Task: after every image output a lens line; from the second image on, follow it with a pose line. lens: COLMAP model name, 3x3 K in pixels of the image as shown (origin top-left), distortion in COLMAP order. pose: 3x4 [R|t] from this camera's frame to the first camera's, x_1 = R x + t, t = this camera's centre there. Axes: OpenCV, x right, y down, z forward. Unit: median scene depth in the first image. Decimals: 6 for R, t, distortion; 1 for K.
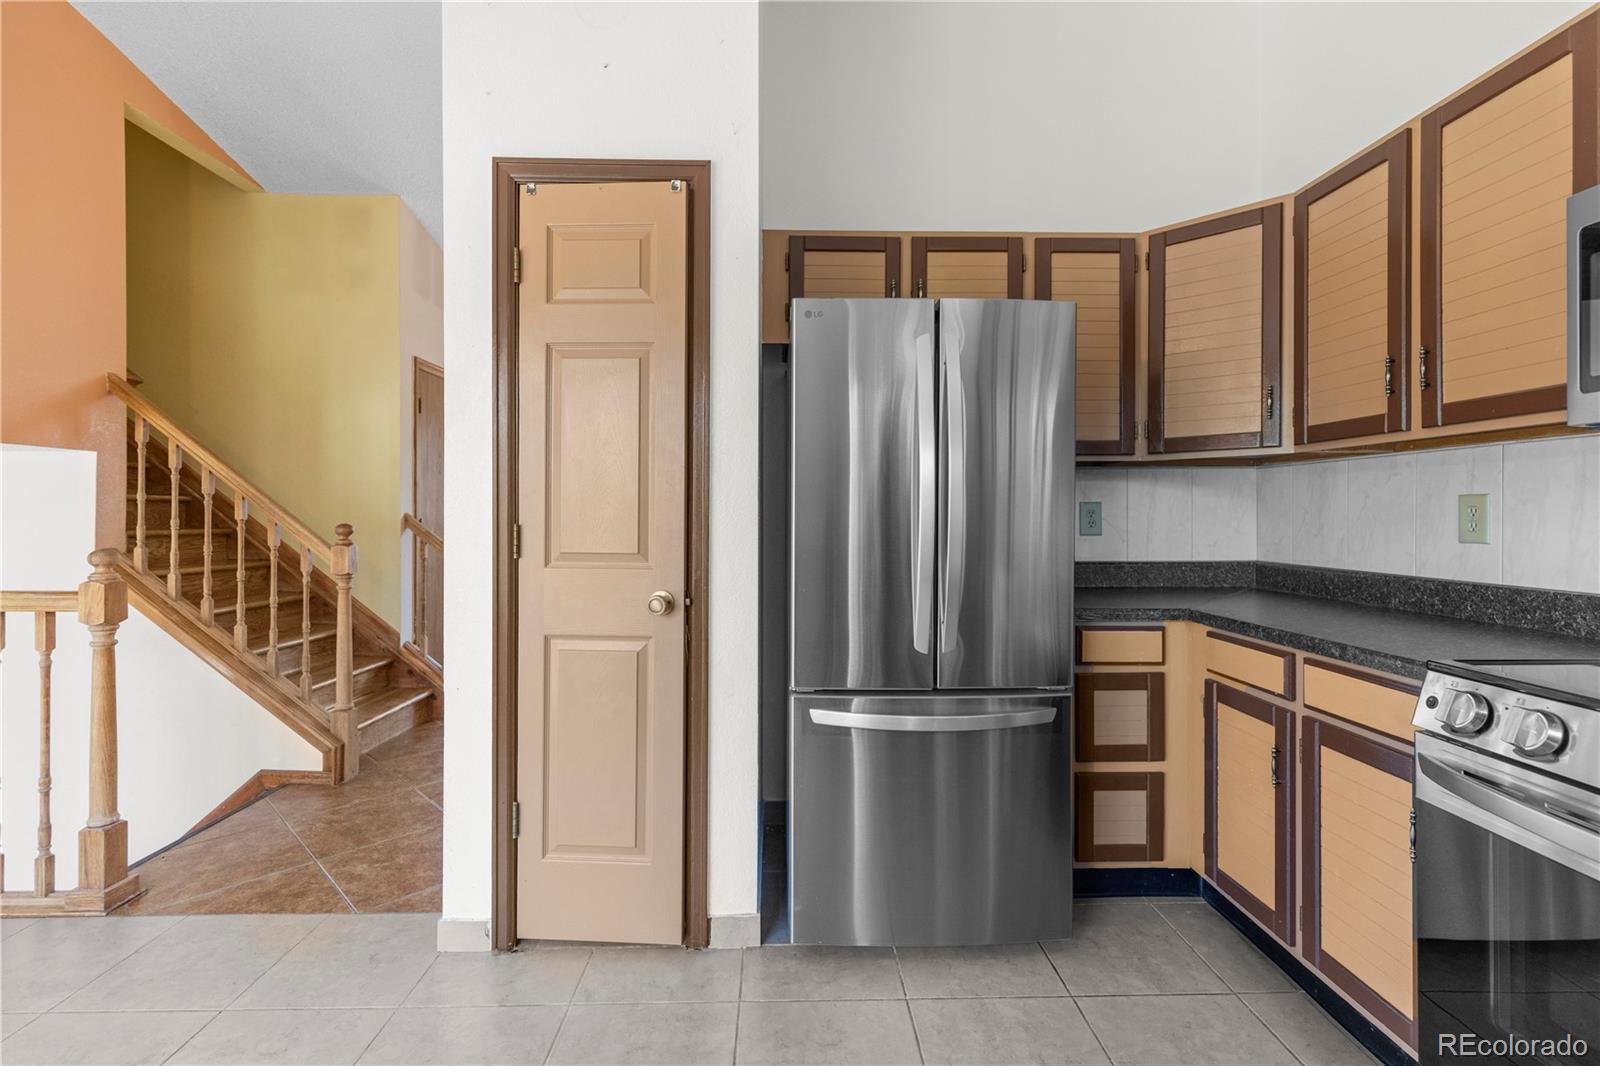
lens RADIAL K [[722.8, 0, 804.0], [0, 722.8, 521.4], [0, 0, 1]] dist [0.004706, 0.000053]
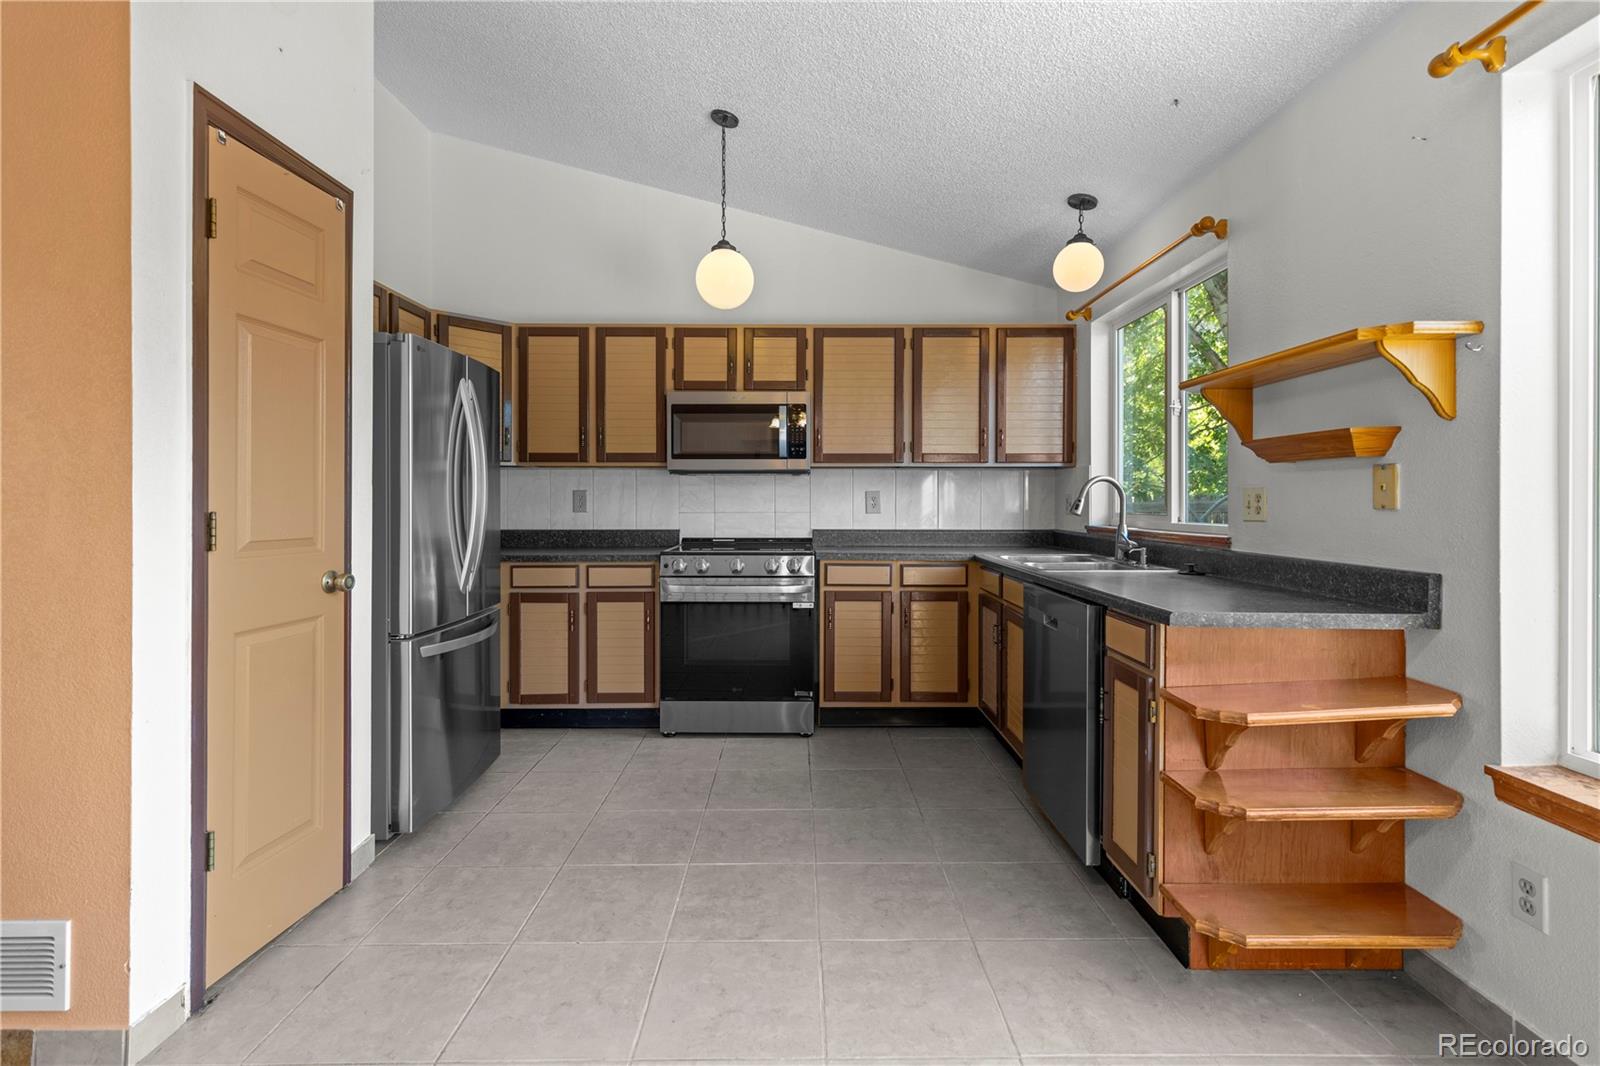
lens RADIAL K [[722.8, 0, 797.8], [0, 722.8, 521.4], [0, 0, 1]] dist [0.004706, 0.000053]
pose [[0.026106, -0.032797, 0.999121, -1.320992], [0.010845, 0.999412, 0.032523, -0.006836], [-0.999600, 0.009987, 0.026446, 0.280872]]
